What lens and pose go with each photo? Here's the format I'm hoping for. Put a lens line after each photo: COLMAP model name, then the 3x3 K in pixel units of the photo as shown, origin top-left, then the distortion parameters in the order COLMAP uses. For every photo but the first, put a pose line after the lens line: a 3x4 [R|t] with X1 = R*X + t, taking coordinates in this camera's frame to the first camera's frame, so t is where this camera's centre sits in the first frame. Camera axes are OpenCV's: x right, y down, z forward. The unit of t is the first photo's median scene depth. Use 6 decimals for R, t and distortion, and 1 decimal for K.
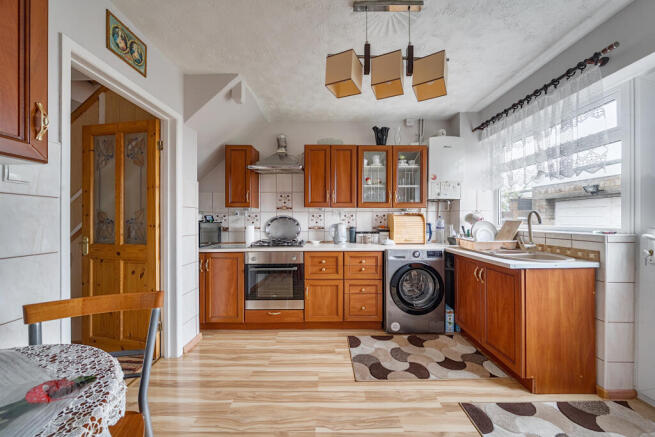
lens RADIAL K [[227.1, 0, 322.6], [0, 227.1, 219.2], [0, 0, 1]] dist [-0.001310, -0.000360]
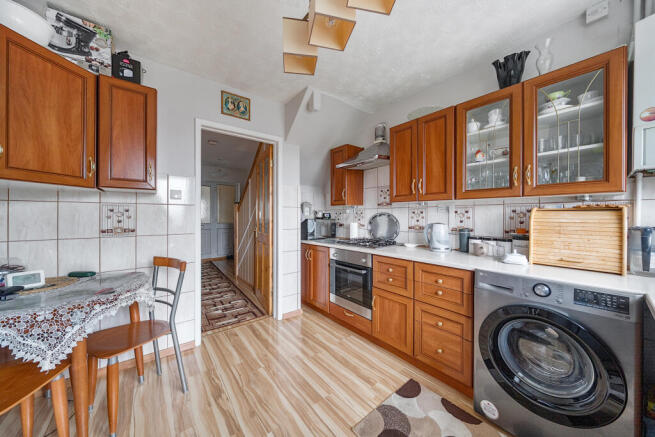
lens RADIAL K [[227.1, 0, 323.2], [0, 227.1, 216.3], [0, 0, 1]] dist [-0.001310, -0.000360]
pose [[0.621805, 0.004140, -0.783161, 0.464481], [-0.001609, 0.999991, 0.004009, -0.004384], [0.783170, -0.001233, 0.621806, 0.307355]]
